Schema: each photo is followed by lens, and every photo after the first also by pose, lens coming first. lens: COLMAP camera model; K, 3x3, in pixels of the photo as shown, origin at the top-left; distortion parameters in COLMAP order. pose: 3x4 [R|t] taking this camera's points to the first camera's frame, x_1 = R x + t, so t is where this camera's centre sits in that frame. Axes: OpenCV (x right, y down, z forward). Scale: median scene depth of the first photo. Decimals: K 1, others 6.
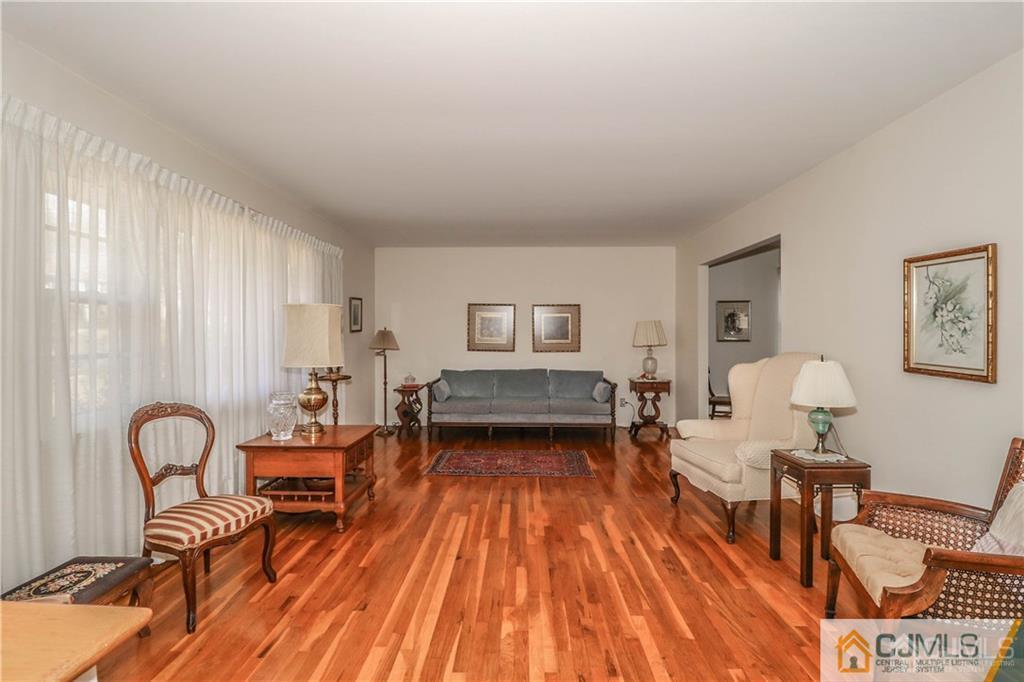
lens RADIAL K [[487.0, 0, 510.5], [0, 487.0, 336.2], [0, 0, 1]] dist [-0.021169, -0.002730]
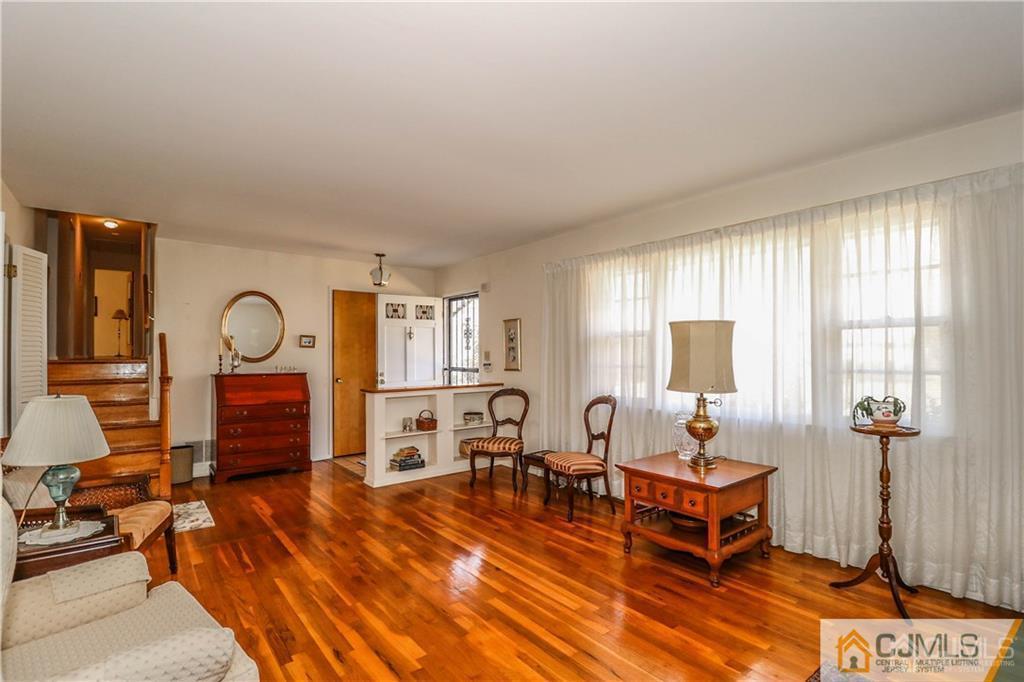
lens RADIAL K [[487.0, 0, 510.5], [0, 487.0, 346.6], [0, 0, 1]] dist [-0.021169, -0.002730]
pose [[-0.770845, -0.003870, -0.637011, 0.534030], [0.000833, 0.999975, -0.007083, -0.017074], [0.637022, -0.005991, -0.770822, 1.800456]]
